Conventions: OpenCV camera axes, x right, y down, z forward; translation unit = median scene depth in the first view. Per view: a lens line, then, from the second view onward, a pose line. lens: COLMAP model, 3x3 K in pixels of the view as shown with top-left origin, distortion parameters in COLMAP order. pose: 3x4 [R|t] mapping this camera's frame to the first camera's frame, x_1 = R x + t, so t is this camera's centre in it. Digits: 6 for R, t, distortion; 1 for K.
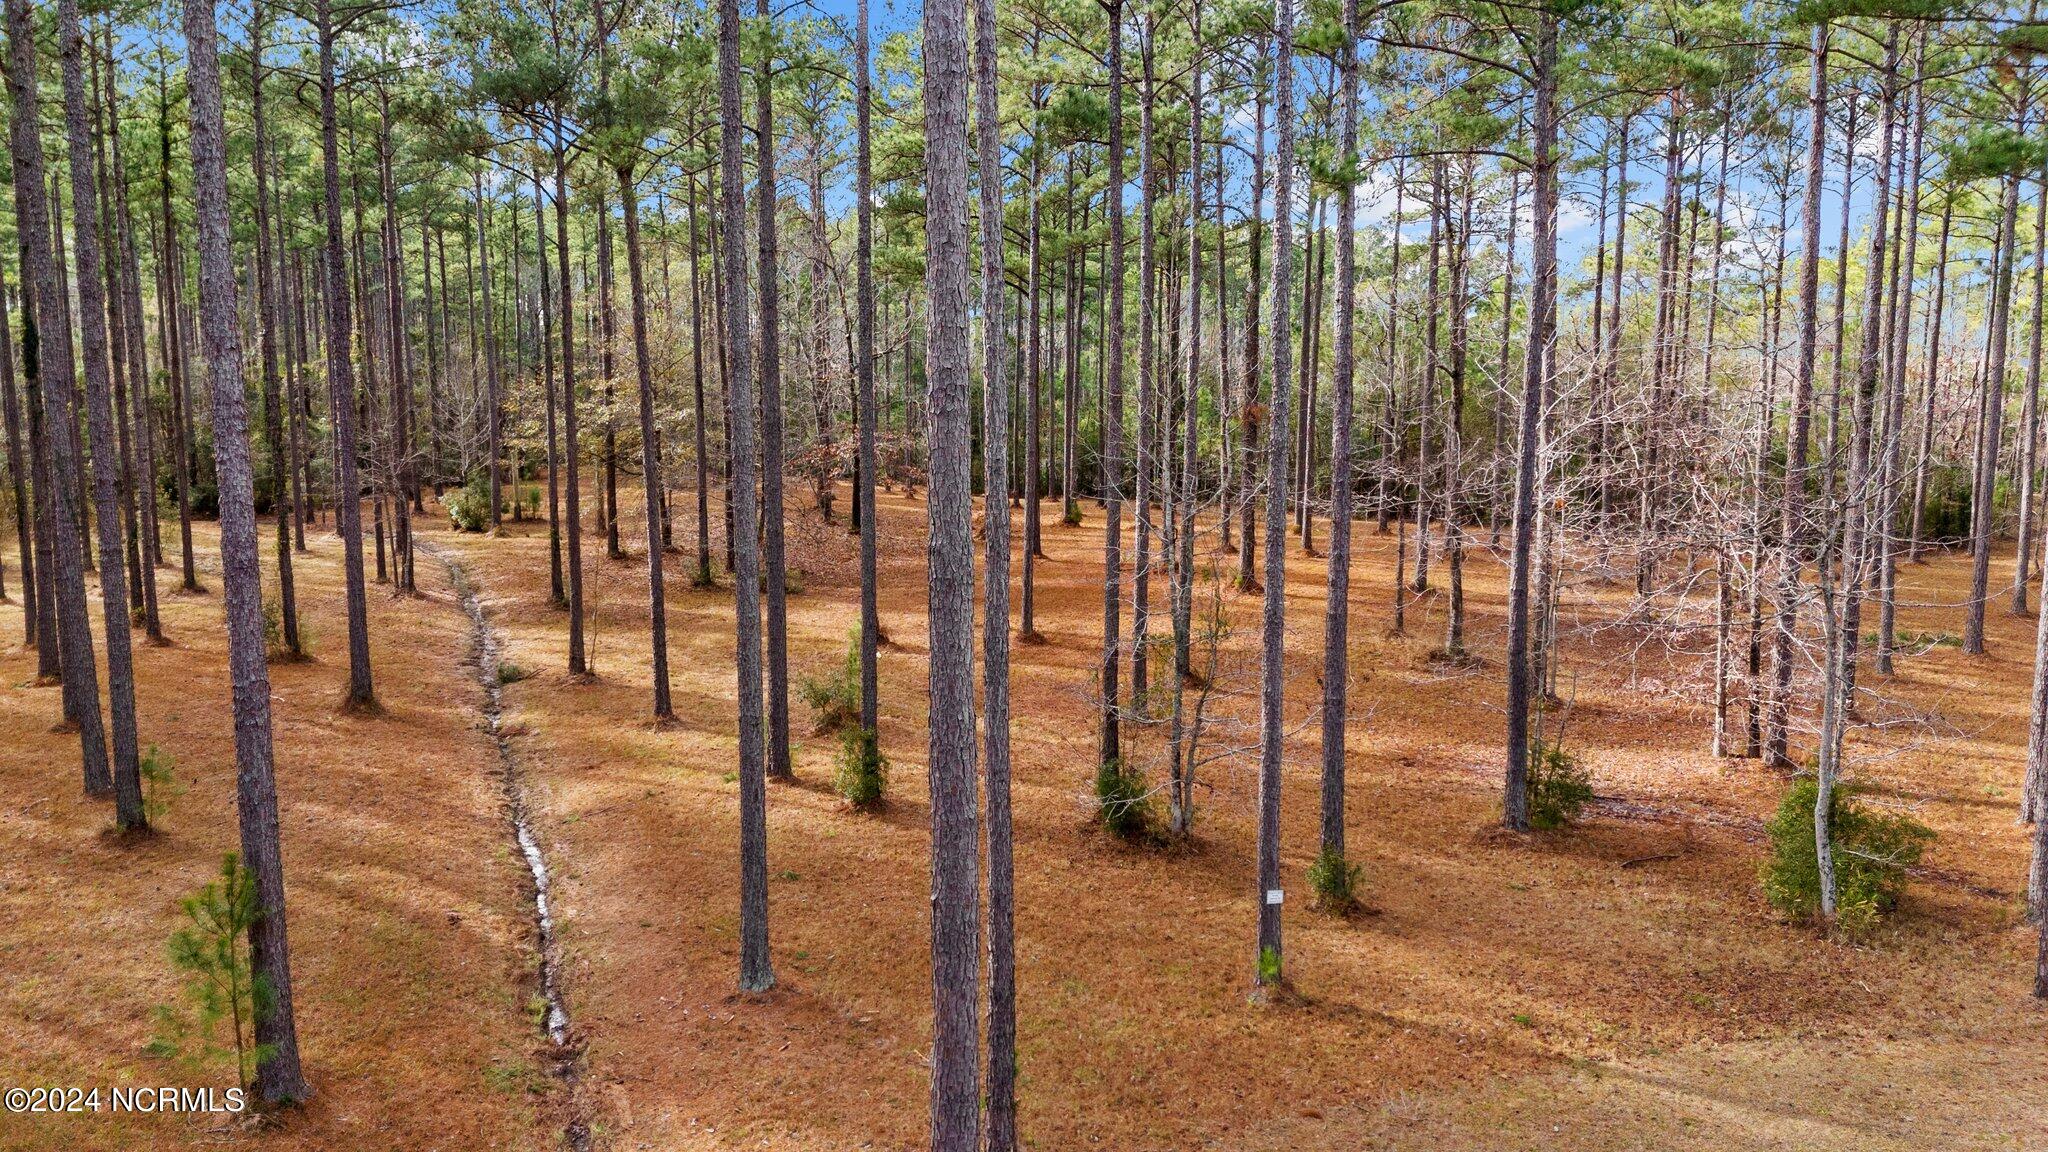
lens RADIAL K [[1483.1, 0, 1010.8], [0, 1483.1, 584.6], [0, 0, 1]] dist [0.060817, -0.056220]
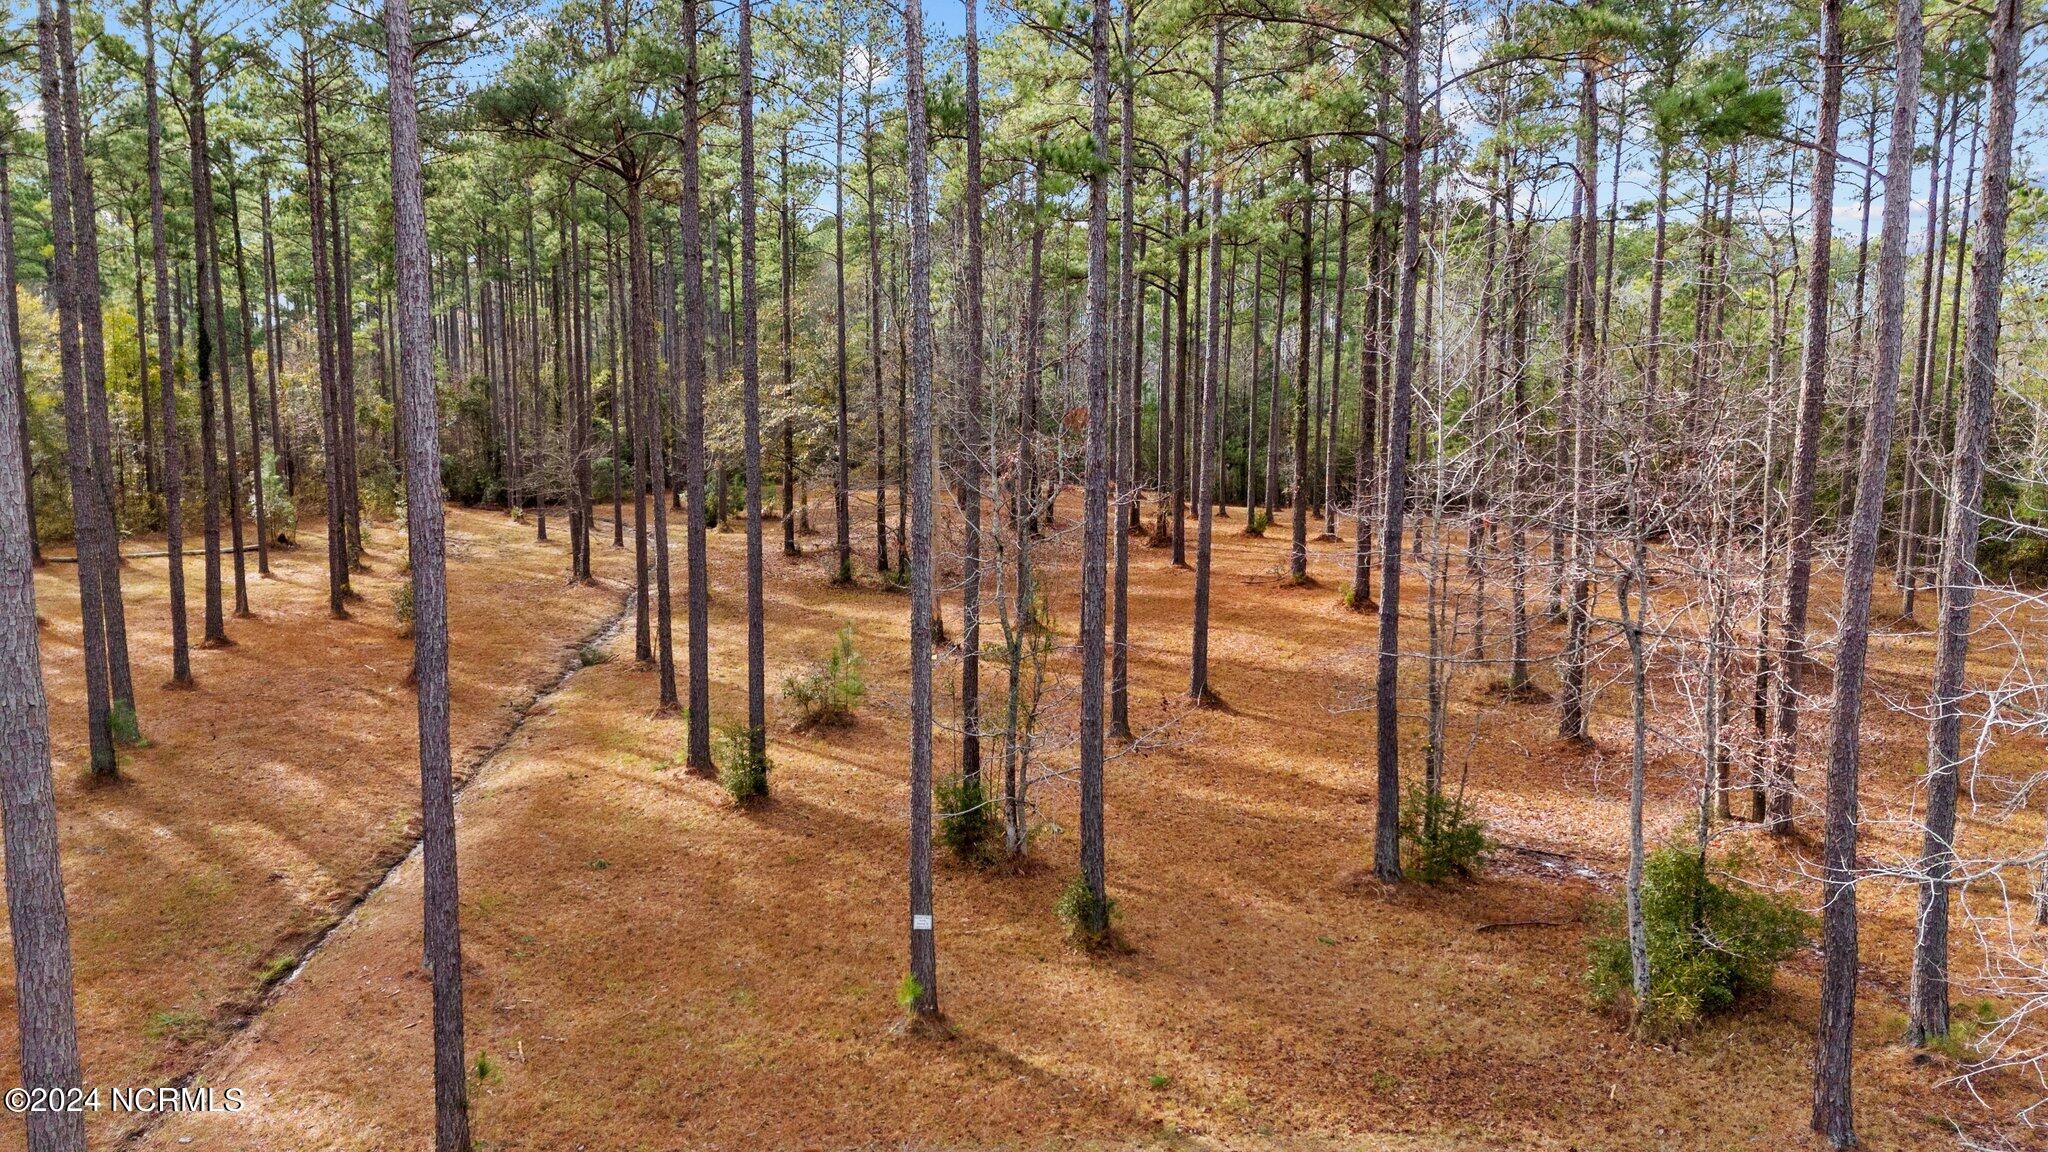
lens RADIAL K [[1483.1, 0, 1022.1], [0, 1483.1, 575.4], [0, 0, 1]] dist [0.060817, -0.056220]
pose [[0.967452, 0.034089, -0.250749, 0.299705], [-0.036884, 0.999299, -0.006454, -0.004787], [0.250353, 0.015492, 0.968031, 0.059381]]
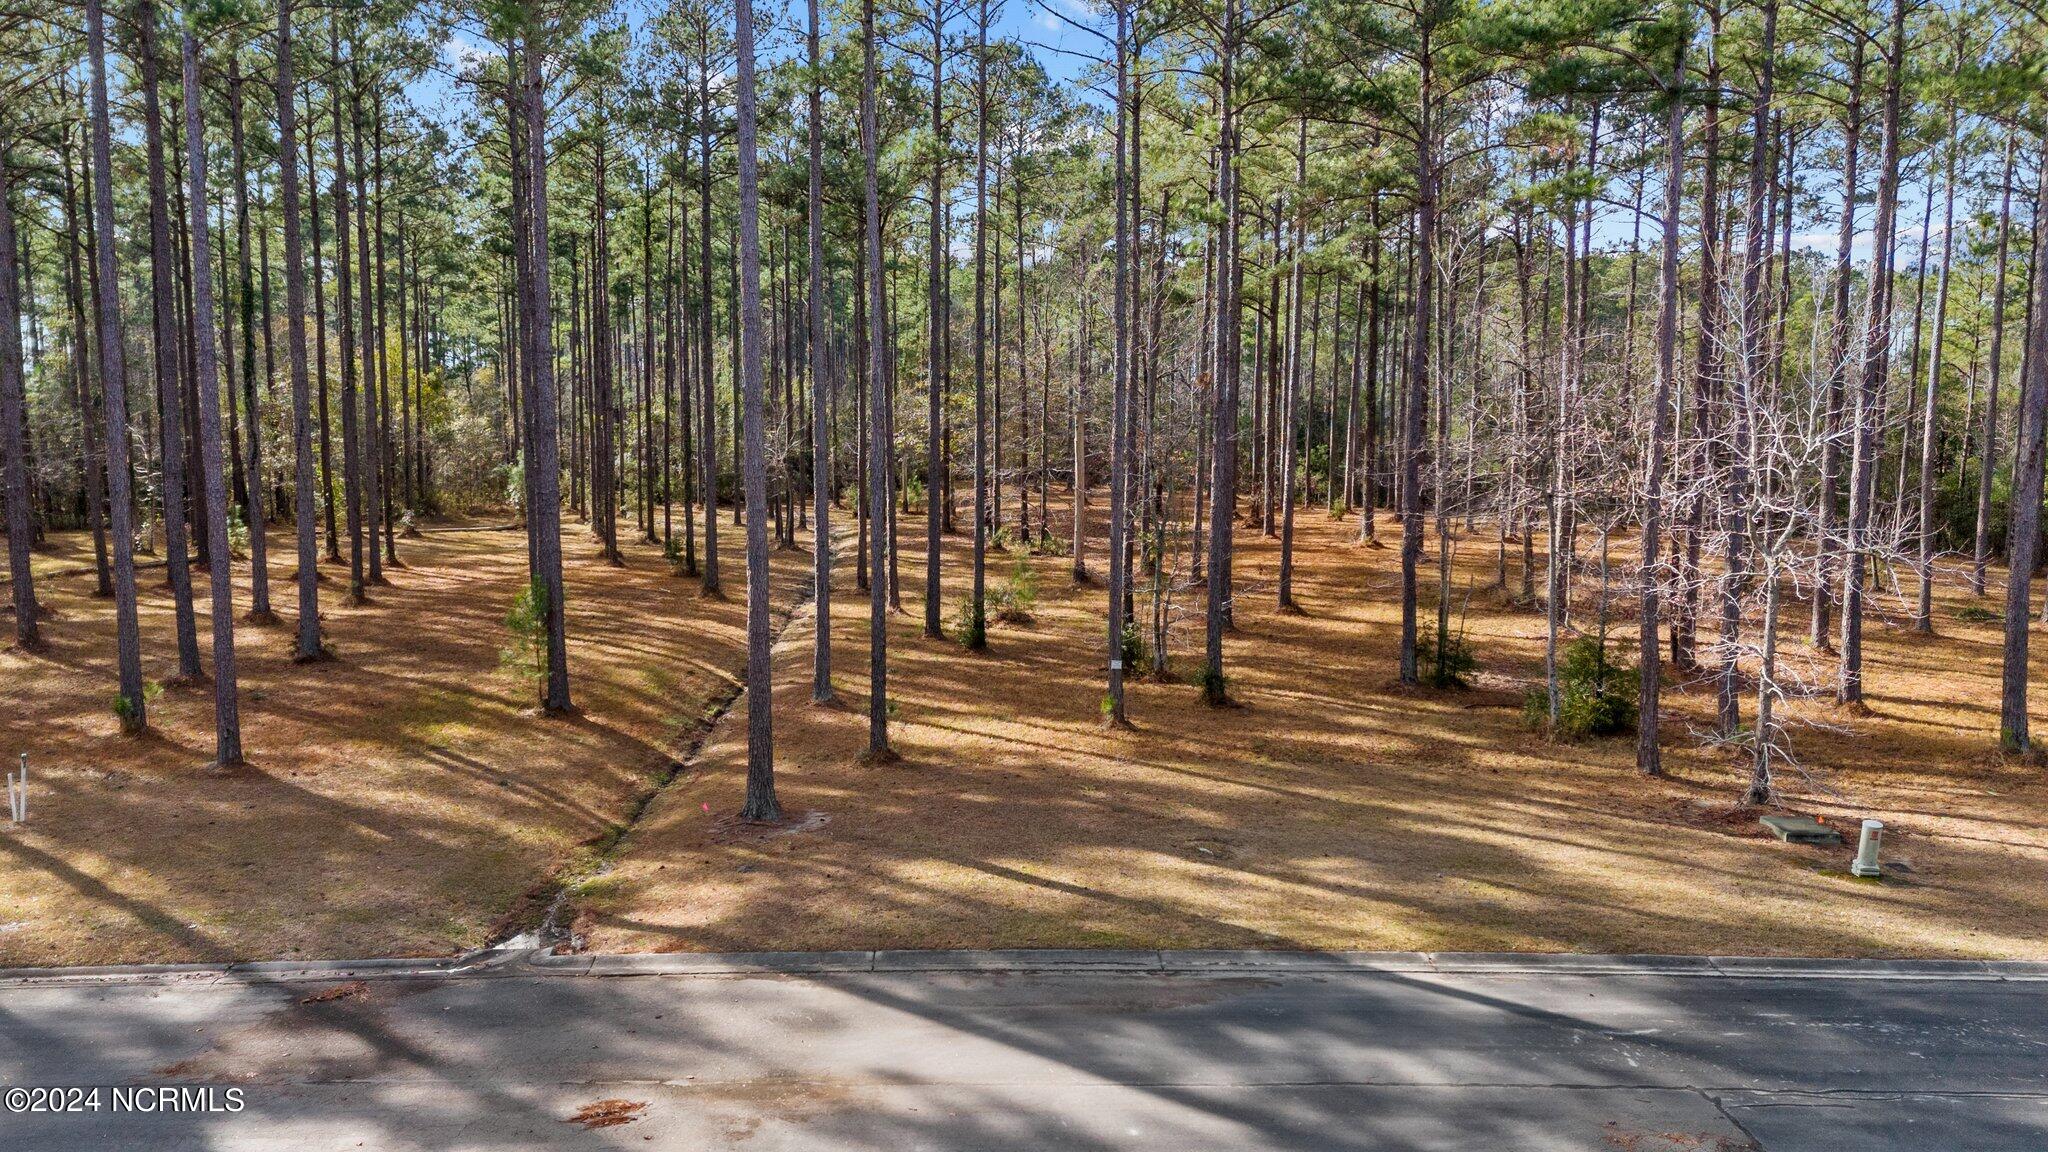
lens RADIAL K [[1483.1, 0, 1021.7], [0, 1483.1, 571.3], [0, 0, 1]] dist [0.060817, -0.056220]
pose [[0.950346, 0.034287, -0.309301, 0.365921], [-0.046375, 0.998417, -0.031811, 0.105535], [0.307721, 0.044575, 0.950432, -0.360390]]
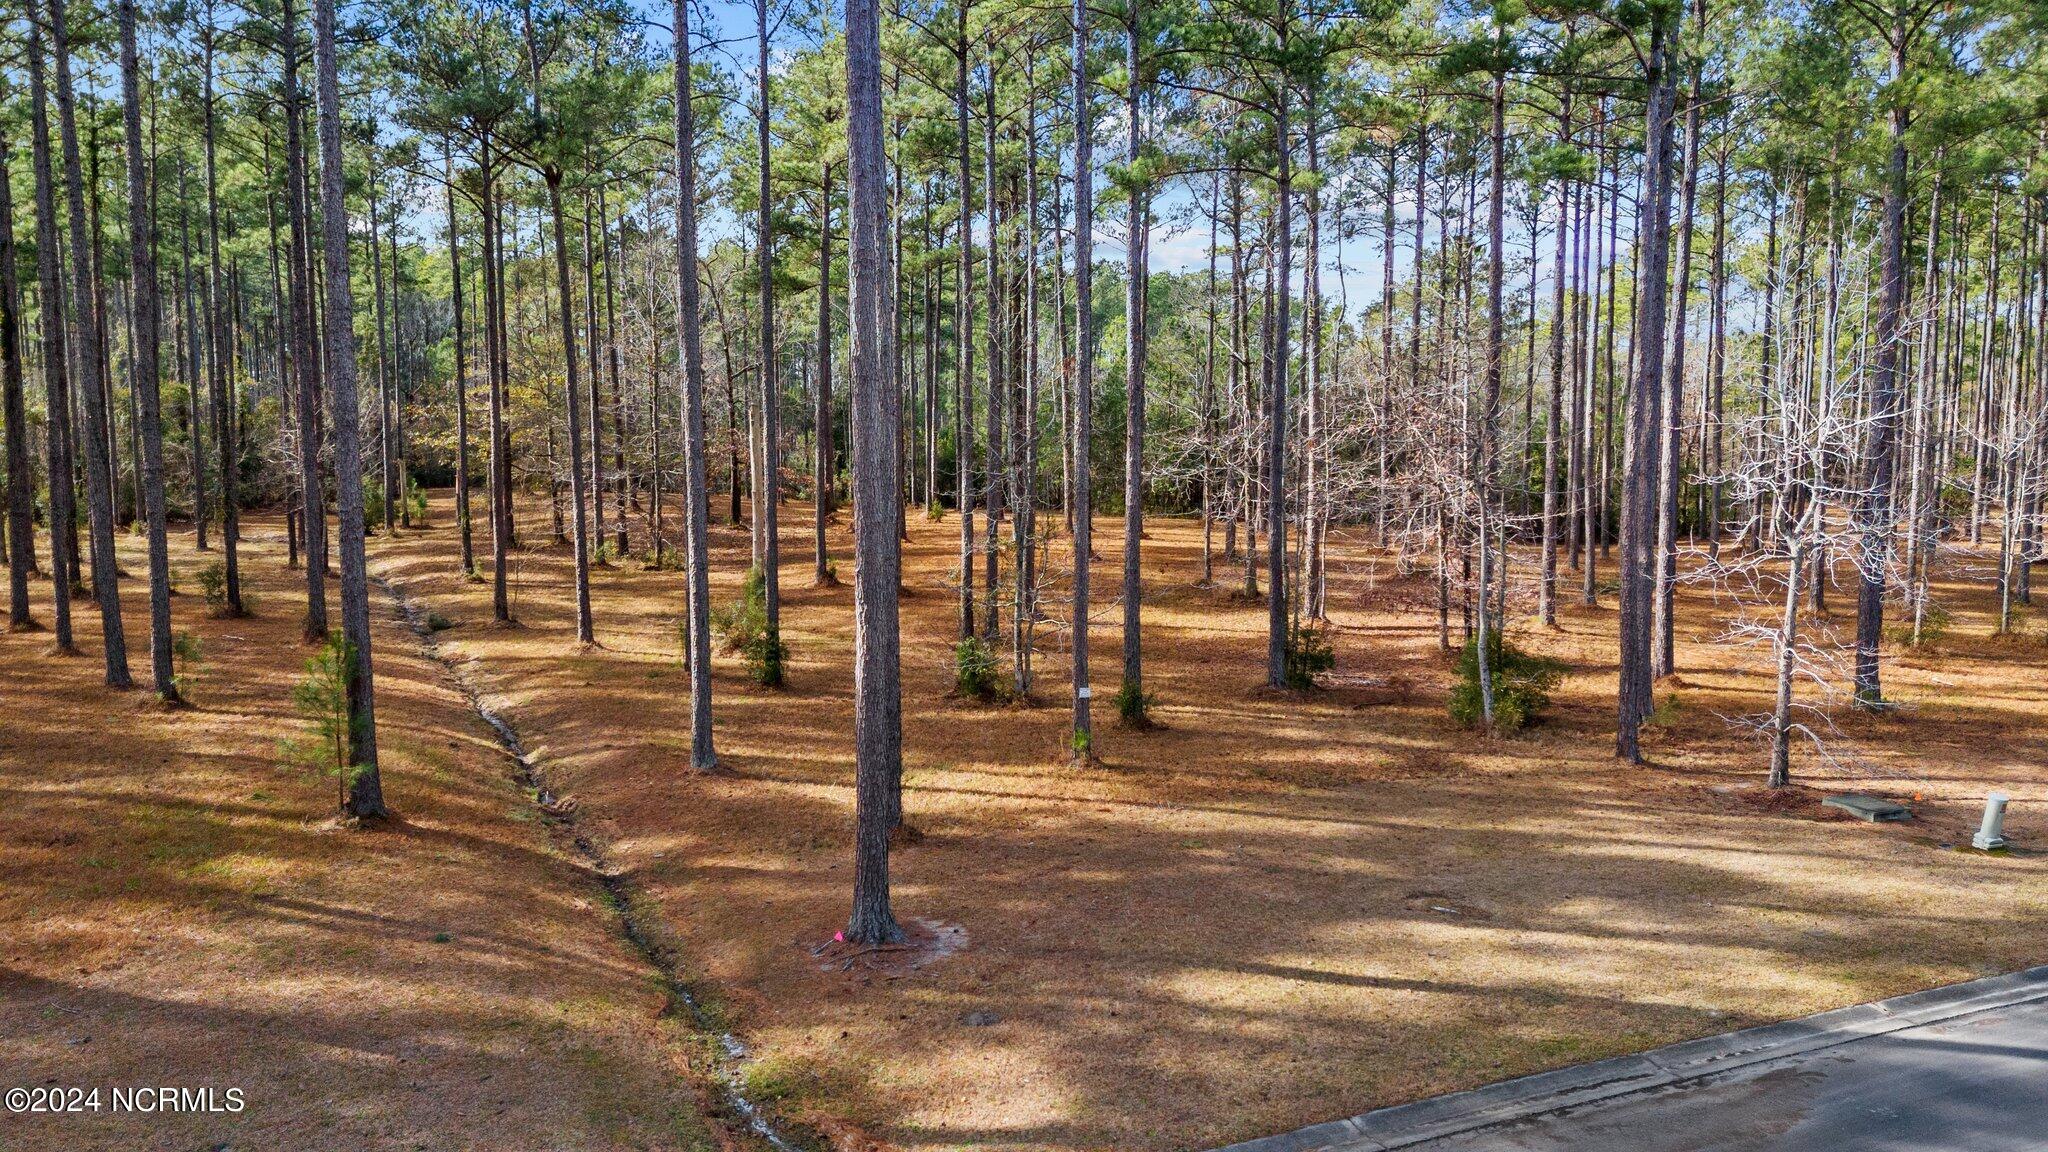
lens RADIAL K [[1483.1, 0, 1008.3], [0, 1483.1, 588.8], [0, 0, 1]] dist [0.060817, -0.056220]
pose [[0.995712, -0.011209, 0.091820, -0.011947], [0.014010, 0.999454, -0.029913, 0.098024], [-0.091435, 0.031071, 0.995326, -0.233682]]
